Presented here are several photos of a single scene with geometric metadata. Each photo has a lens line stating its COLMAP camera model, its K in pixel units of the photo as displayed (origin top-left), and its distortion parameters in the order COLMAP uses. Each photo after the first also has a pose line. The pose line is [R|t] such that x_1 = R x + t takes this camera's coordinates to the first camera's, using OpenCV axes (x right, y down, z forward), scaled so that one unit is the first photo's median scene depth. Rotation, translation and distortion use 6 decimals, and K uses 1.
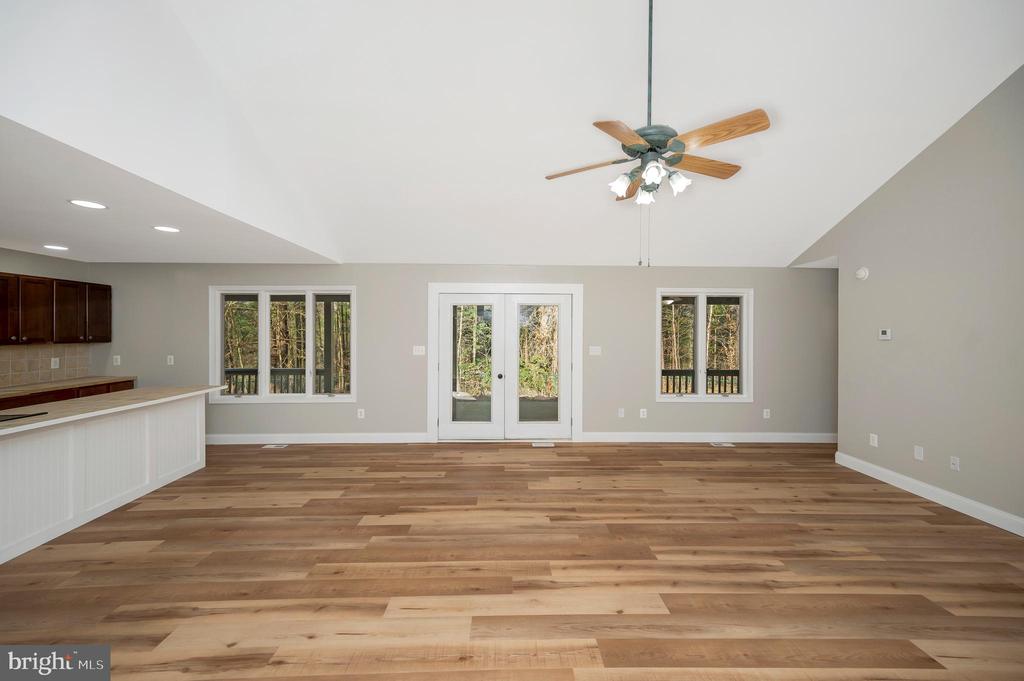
lens RADIAL K [[415.2, 0, 514.7], [0, 415.2, 328.9], [0, 0, 1]] dist [-0.000046, 0.000398]
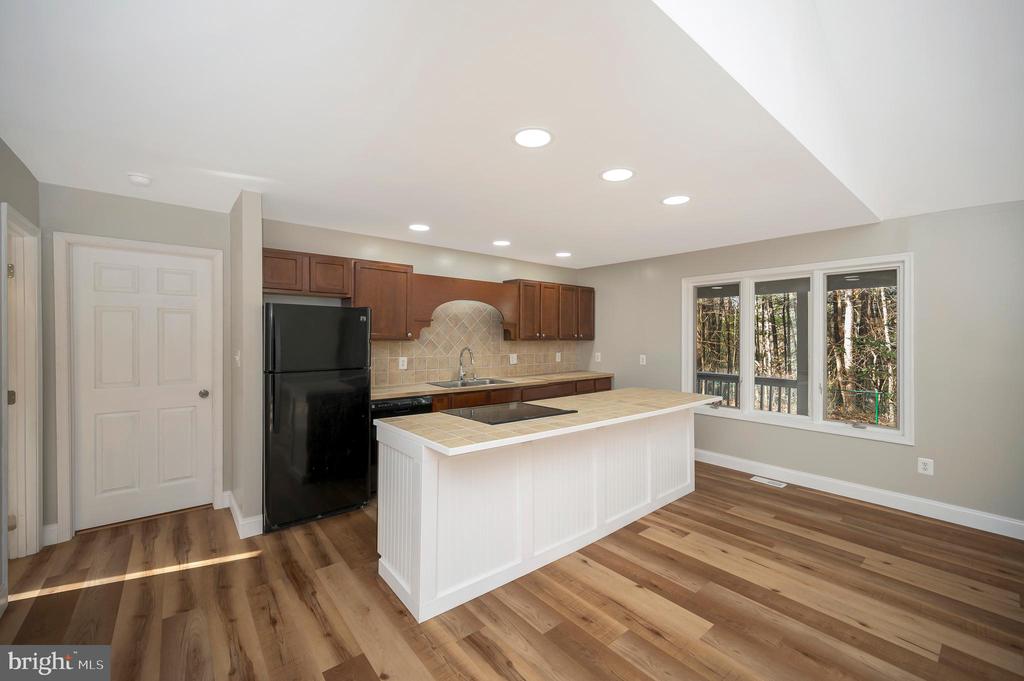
lens RADIAL K [[415.2, 0, 514.7], [0, 415.2, 328.9], [0, 0, 1]] dist [-0.000046, 0.000398]
pose [[0.633964, -0.006010, -0.773339, -0.324156], [-0.002002, 0.999954, -0.009412, 0.015627], [0.773360, 0.007515, 0.633923, 0.190524]]
